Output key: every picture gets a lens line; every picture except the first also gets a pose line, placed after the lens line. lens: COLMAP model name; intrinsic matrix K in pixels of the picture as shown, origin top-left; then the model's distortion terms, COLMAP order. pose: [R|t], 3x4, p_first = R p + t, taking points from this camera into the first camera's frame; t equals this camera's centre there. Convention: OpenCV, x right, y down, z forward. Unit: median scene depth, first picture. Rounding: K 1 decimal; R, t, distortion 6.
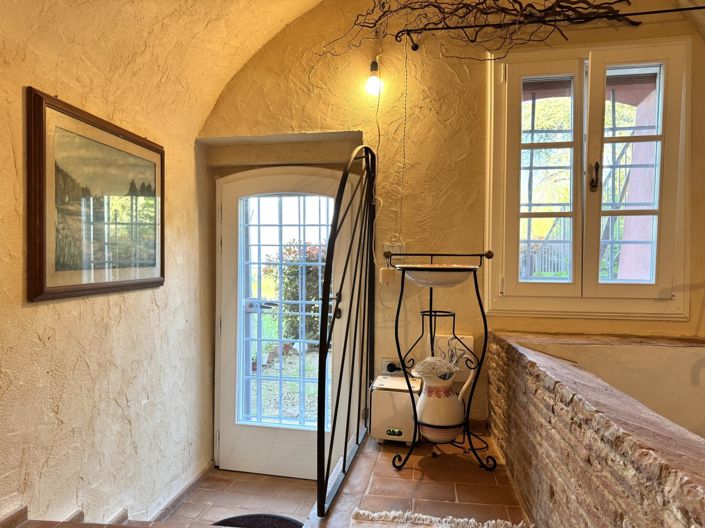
lens RADIAL K [[493.0, 0, 352.5], [0, 493.0, 264.0], [0, 0, 1]] dist [0.069702, -0.106164]
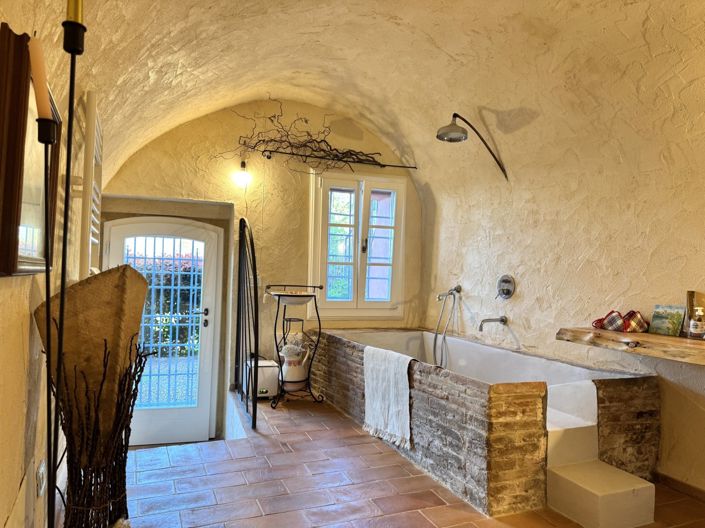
lens RADIAL K [[493.0, 0, 352.5], [0, 493.0, 264.0], [0, 0, 1]] dist [0.069702, -0.106164]
pose [[0.854500, 0.026665, 0.518766, -0.514334], [-0.015280, 0.999540, -0.026208, -0.051193], [-0.519226, 0.014467, 0.854514, -0.568532]]
